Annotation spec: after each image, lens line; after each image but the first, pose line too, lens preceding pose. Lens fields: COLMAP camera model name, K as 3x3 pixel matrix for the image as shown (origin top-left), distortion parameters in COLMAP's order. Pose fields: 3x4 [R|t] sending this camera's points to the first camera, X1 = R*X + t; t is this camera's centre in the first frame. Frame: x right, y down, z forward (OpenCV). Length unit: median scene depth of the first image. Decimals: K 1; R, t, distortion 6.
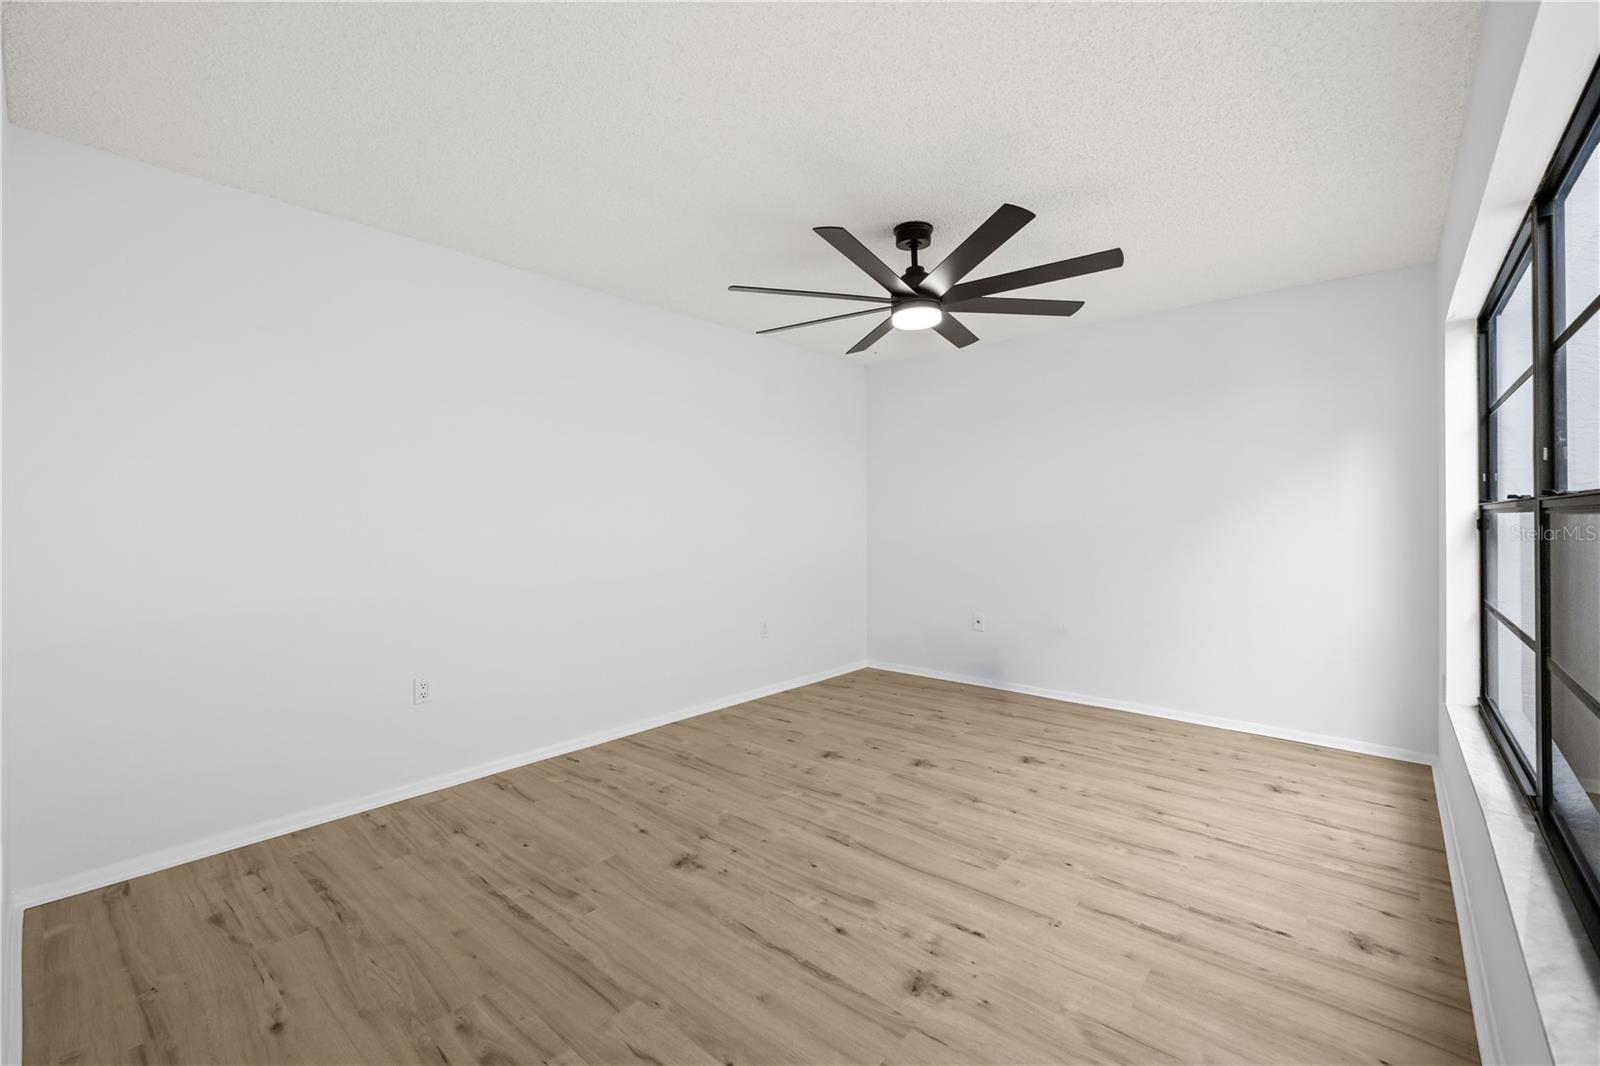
lens RADIAL K [[669.7, 0, 810.2], [0, 669.7, 516.2], [0, 0, 1]] dist [0.001496, -0.001025]
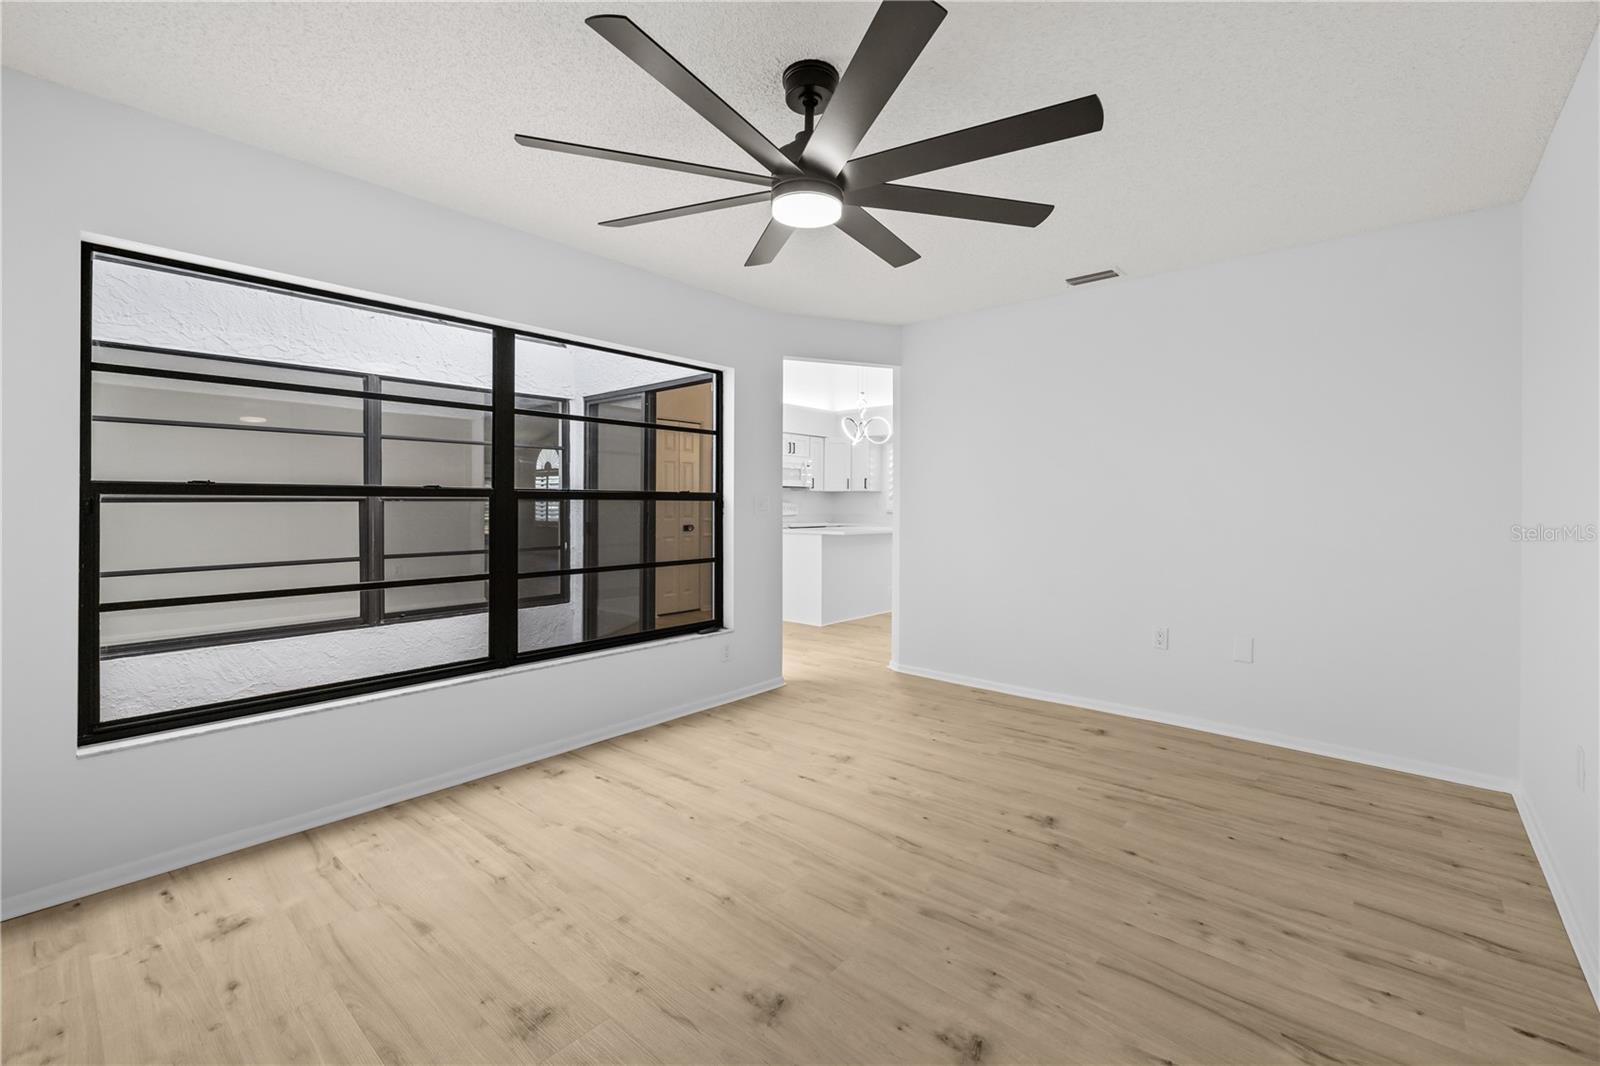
lens RADIAL K [[669.7, 0, 810.2], [0, 669.7, 516.2], [0, 0, 1]] dist [0.001496, -0.001025]
pose [[-1.000000, 0.000929, 0.000296, 0.185608], [0.000934, 0.999849, 0.017342, 0.010914], [-0.000280, 0.017342, -0.999850, 2.006481]]
